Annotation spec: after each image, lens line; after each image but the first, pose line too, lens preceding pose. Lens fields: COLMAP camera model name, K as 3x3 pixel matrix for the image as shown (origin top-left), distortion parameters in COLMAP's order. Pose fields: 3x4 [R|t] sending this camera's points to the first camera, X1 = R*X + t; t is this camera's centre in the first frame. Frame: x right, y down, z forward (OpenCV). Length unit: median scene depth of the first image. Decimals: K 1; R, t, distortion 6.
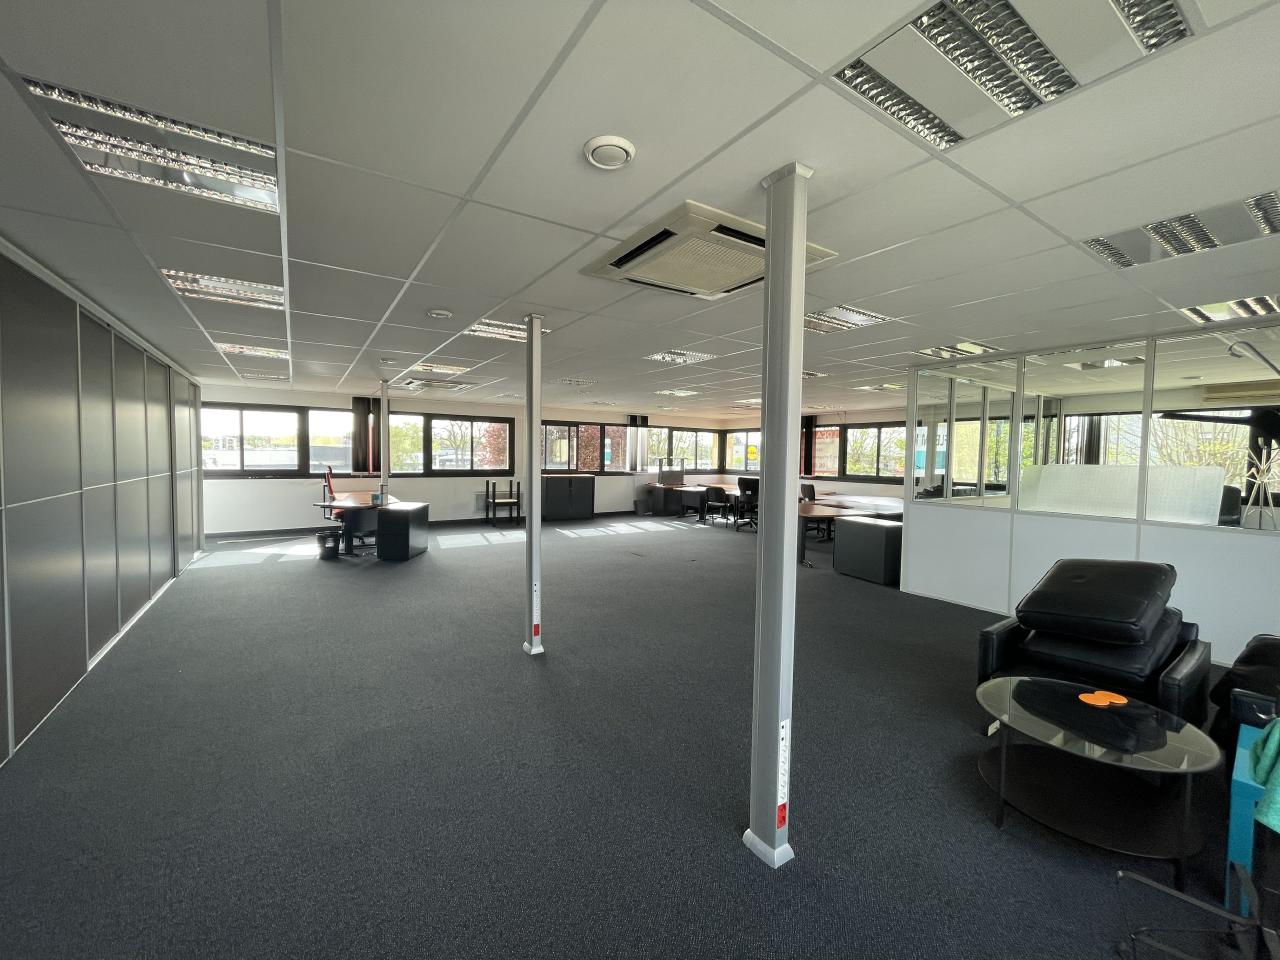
lens RADIAL K [[518.3, 0, 633.5], [0, 518.3, 480.2], [0, 0, 1]] dist [0.000501, -0.000636]
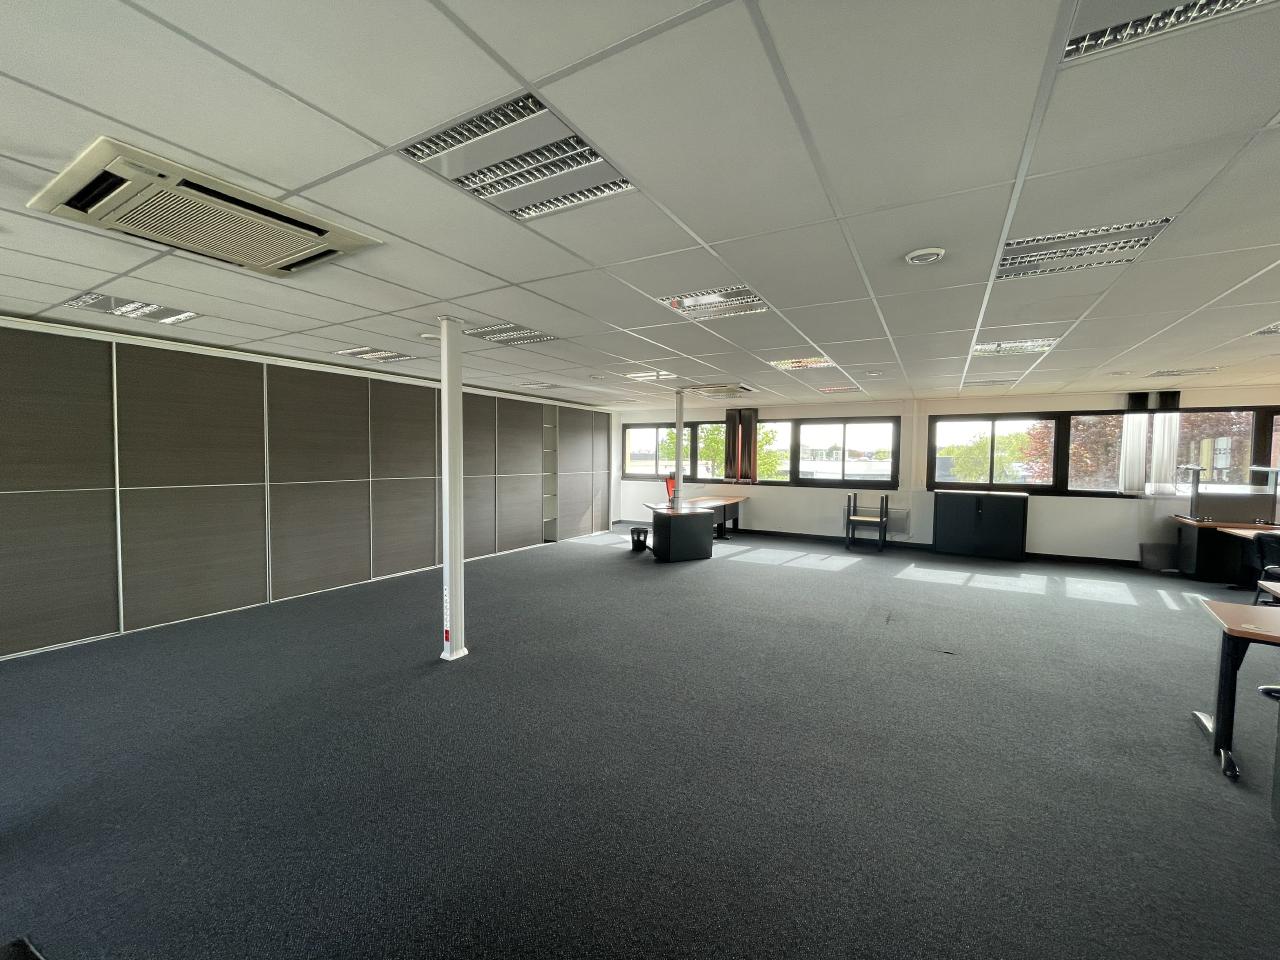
lens RADIAL K [[518.3, 0, 641.9], [0, 518.3, 478.5], [0, 0, 1]] dist [0.000501, -0.000636]
pose [[0.445186, 0.028281, -0.894991, 0.273126], [-0.043612, 0.999000, 0.009874, -0.014137], [0.894375, 0.034637, 0.445974, 0.270928]]
